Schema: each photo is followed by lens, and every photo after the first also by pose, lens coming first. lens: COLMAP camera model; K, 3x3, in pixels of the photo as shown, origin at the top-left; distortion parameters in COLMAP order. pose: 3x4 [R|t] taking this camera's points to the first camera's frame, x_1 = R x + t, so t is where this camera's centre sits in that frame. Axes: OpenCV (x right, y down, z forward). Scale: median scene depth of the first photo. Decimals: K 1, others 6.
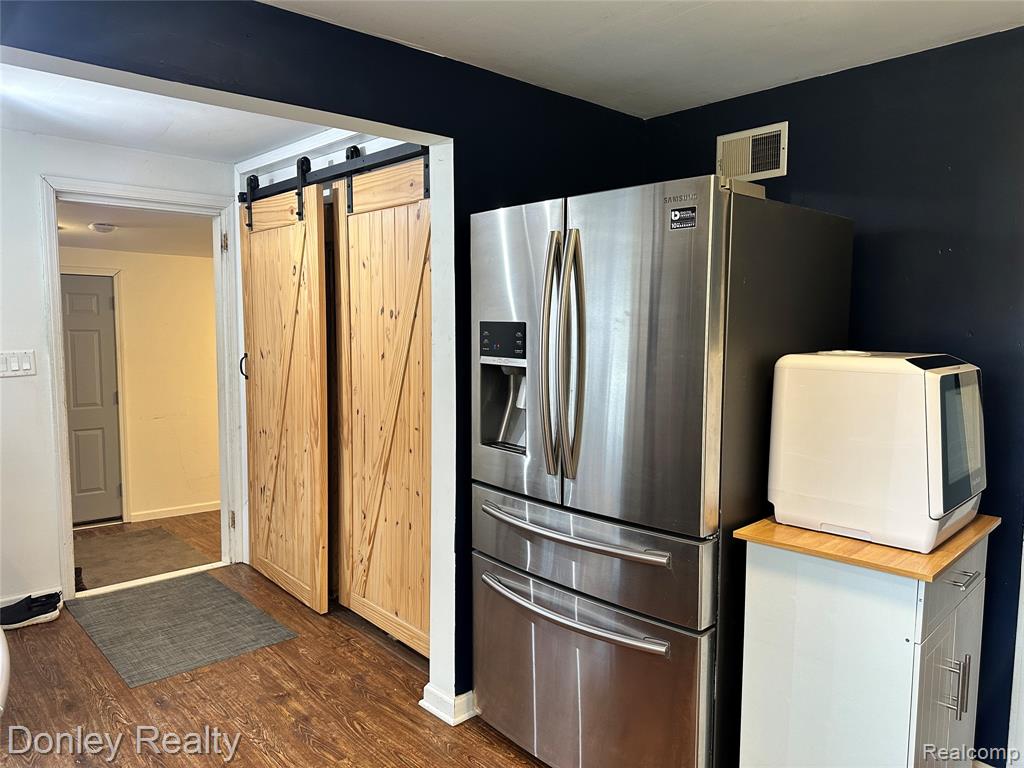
lens RADIAL K [[724.6, 0, 512.7], [0, 724.6, 376.6], [0, 0, 1]] dist [0.094193, -0.108480]
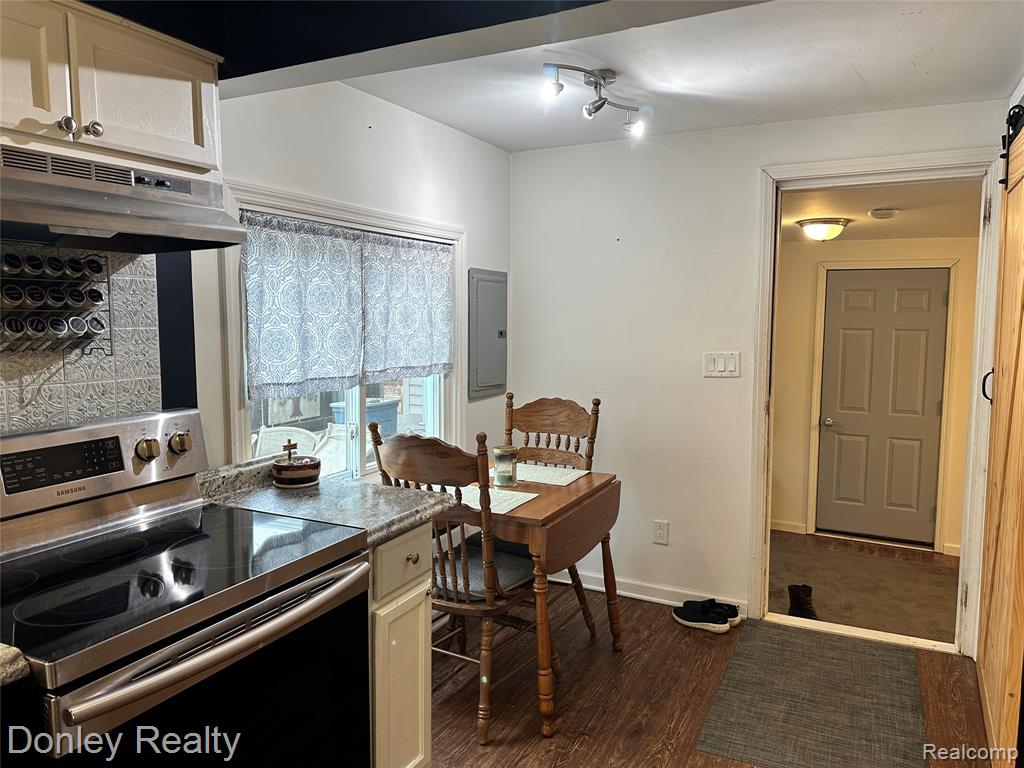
lens RADIAL K [[724.6, 0, 512.7], [0, 724.6, 376.6], [0, 0, 1]] dist [0.094193, -0.108480]
pose [[0.377267, 0.075931, -0.922986, 0.127238], [-0.069796, 0.996130, 0.053420, -0.033047], [0.923471, 0.044267, 0.381107, 0.352657]]
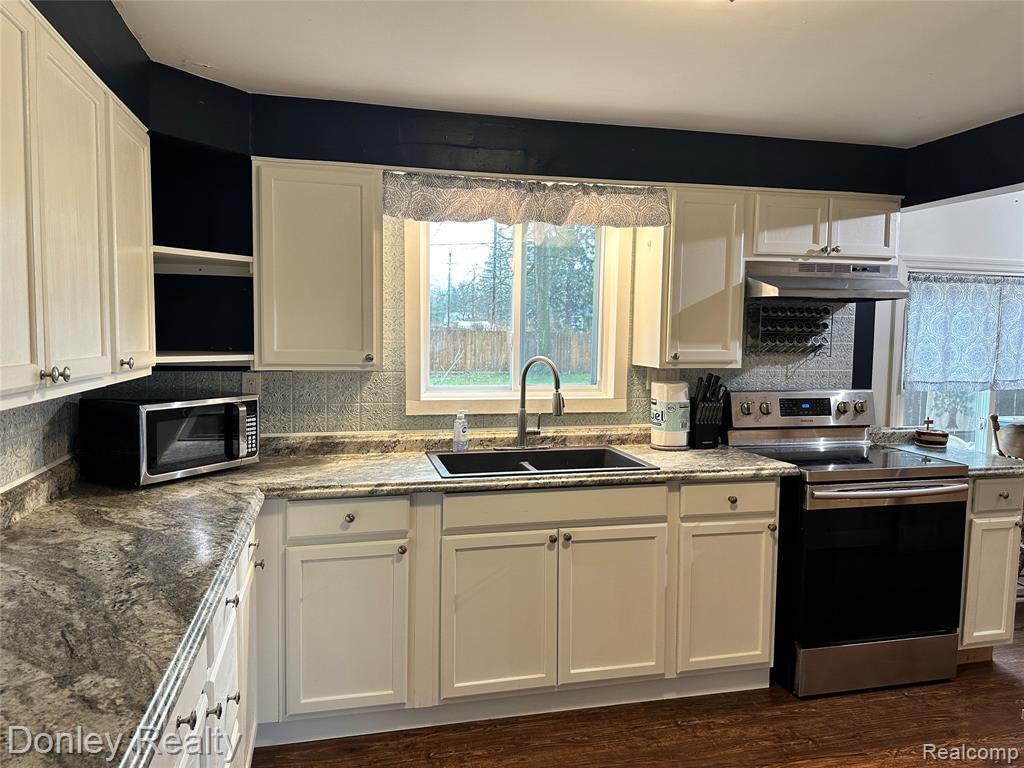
lens RADIAL K [[717.0, 0, 512.0], [0, 717.0, 384.0], [0, 0, 1]] dist [0.037912, -0.071987]
pose [[-0.457195, 0.054822, -0.887675, 0.597879], [-0.083920, 0.990986, 0.104425, -0.029750], [0.885398, 0.122236, -0.448473, 0.350514]]
